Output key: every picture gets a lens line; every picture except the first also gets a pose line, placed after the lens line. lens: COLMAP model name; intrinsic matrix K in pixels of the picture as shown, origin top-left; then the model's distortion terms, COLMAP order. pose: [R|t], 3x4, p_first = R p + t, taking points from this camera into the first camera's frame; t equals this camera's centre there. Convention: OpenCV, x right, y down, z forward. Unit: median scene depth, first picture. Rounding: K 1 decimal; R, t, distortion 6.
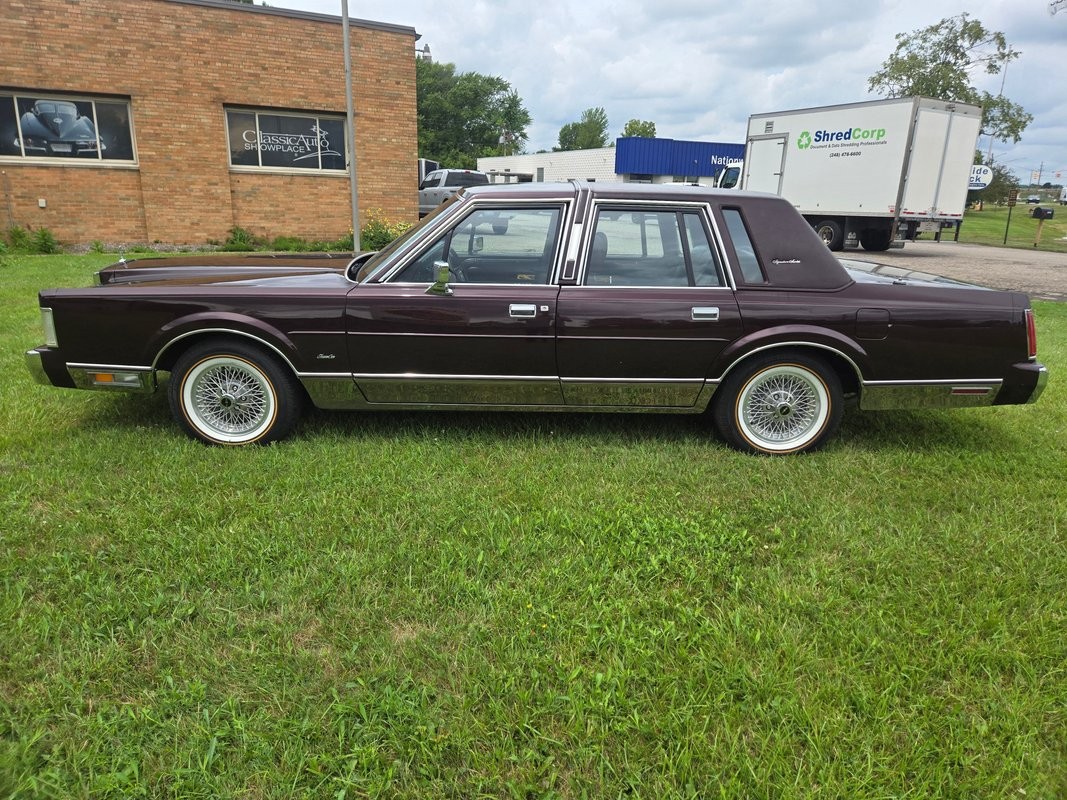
lens RADIAL K [[721.5, 0, 541.7], [0, 721.5, 410.5], [0, 0, 1]] dist [0.055317, -0.043873]
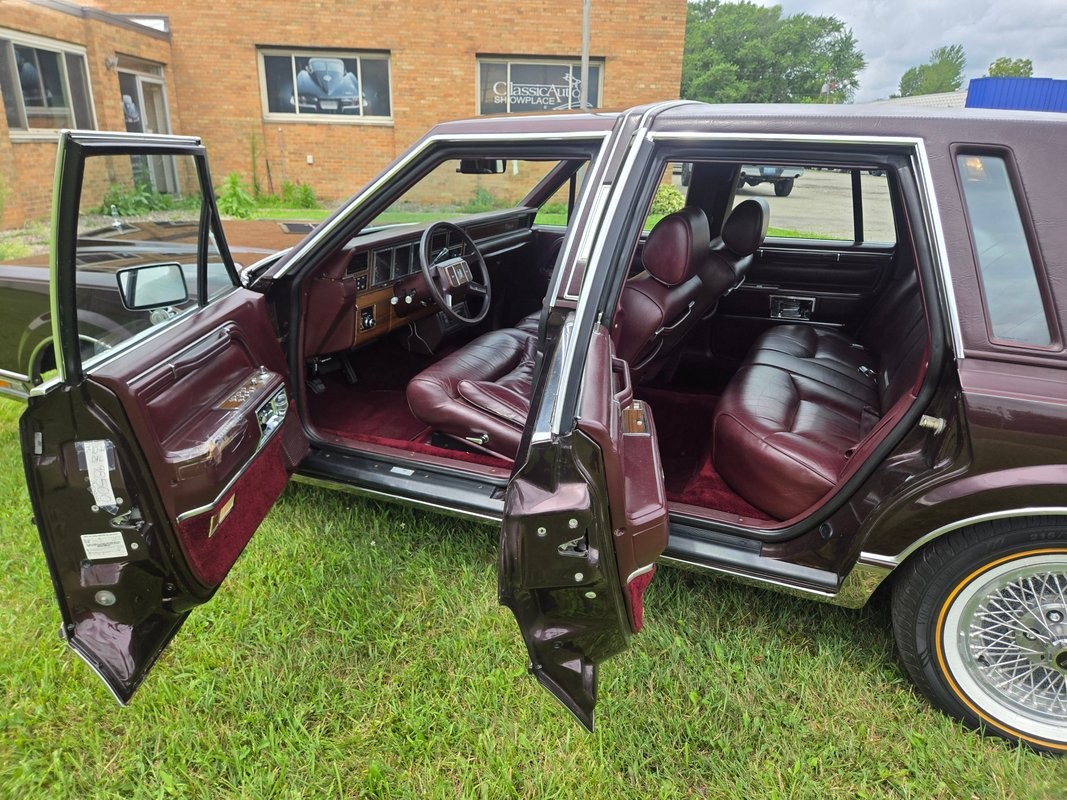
lens RADIAL K [[721.5, 0, 543.6], [0, 721.5, 400.5], [0, 0, 1]] dist [0.055317, -0.043873]
pose [[0.916709, 0.128189, -0.378433, 0.062704], [-0.113619, 0.991669, 0.060685, -0.040127], [0.383059, -0.012633, 0.923637, 0.154132]]
